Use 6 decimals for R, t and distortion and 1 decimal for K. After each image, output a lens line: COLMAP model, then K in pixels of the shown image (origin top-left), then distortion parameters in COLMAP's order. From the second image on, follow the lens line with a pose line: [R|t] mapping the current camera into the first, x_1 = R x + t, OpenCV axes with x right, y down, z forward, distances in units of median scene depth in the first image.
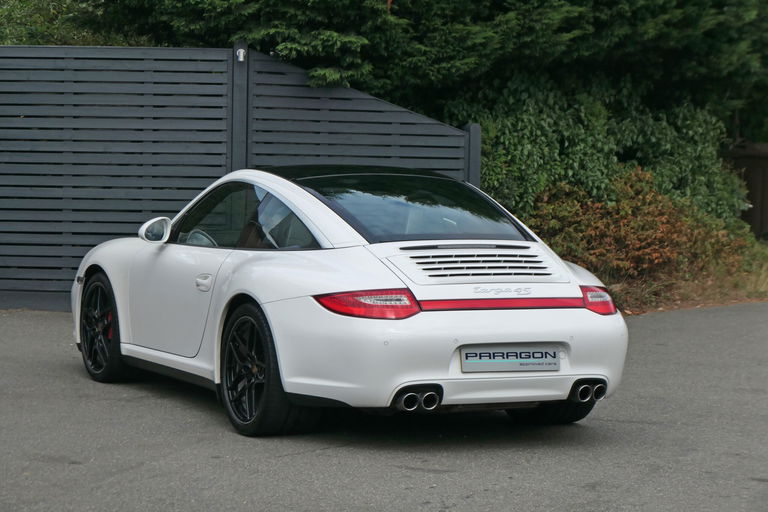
lens RADIAL K [[2557.9, 0, 382.7], [0, 2557.9, 260.1], [0, 0, 1]] dist [-0.039173, 0.000000]
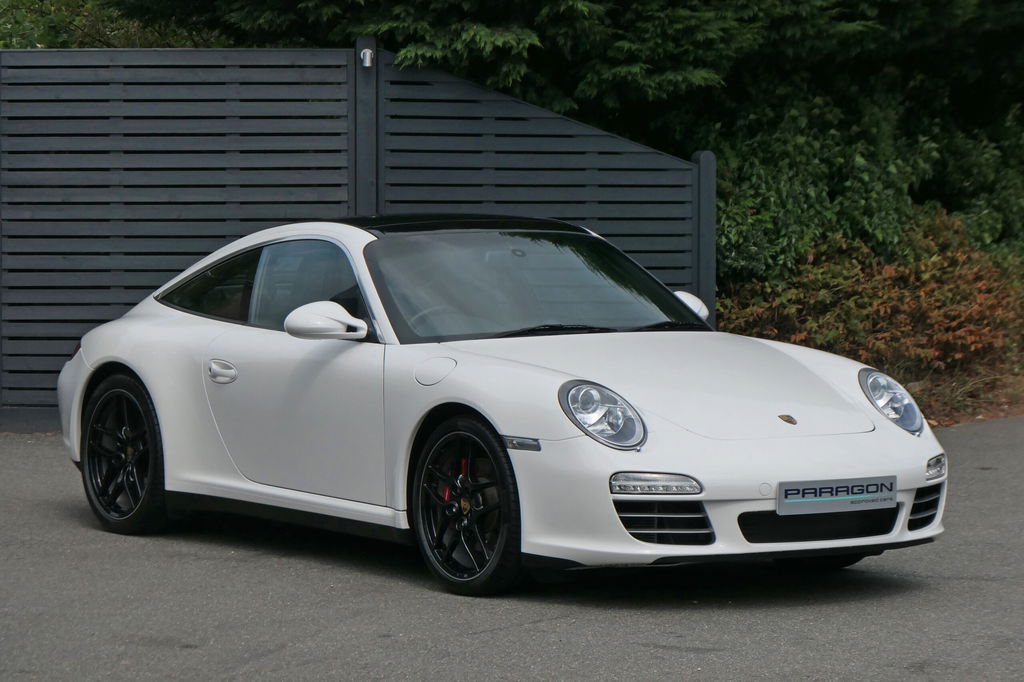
lens RADIAL K [[3960.1, 0, 504.7], [0, 3960.1, 339.9], [0, 0, 1]] dist [-0.157316, 0.000000]
pose [[0.999860, -0.016691, -0.001469, -0.016805], [0.016687, 0.999857, -0.002806, -0.000810], [0.001515, 0.002781, 0.999995, -0.056645]]
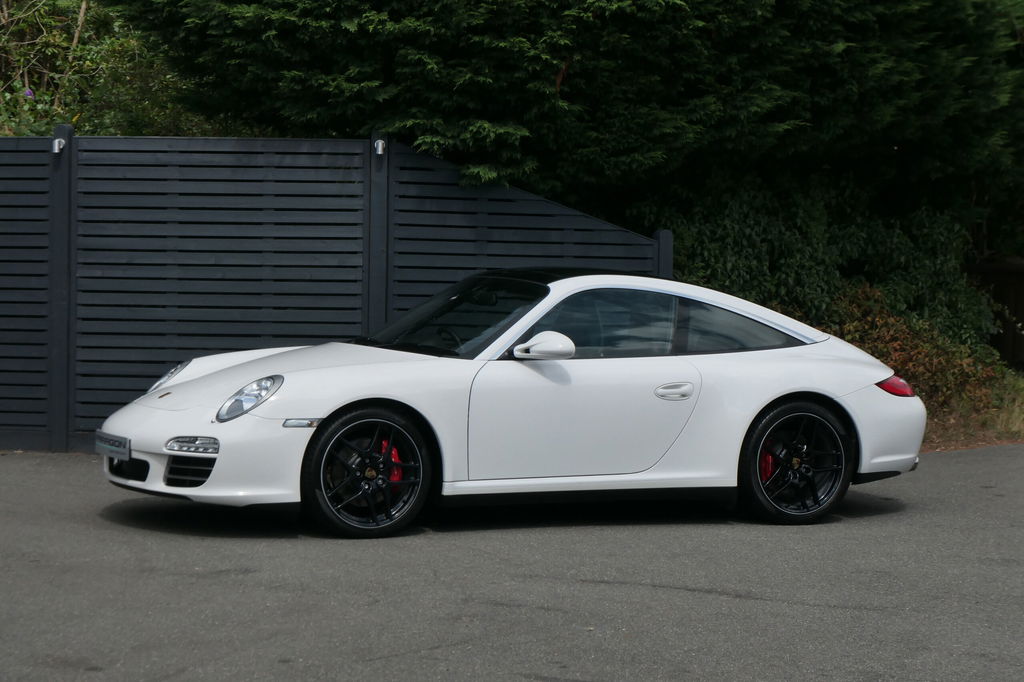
lens RADIAL K [[2707.9, 0, 511.1], [0, 2707.9, 338.7], [0, 0, 1]] dist [-0.013196, 0.000000]
pose [[0.999322, -0.000954, -0.036804, 0.017710], [0.000255, 0.999820, -0.018978, -0.001514], [0.036816, 0.018955, 0.999142, 0.118285]]
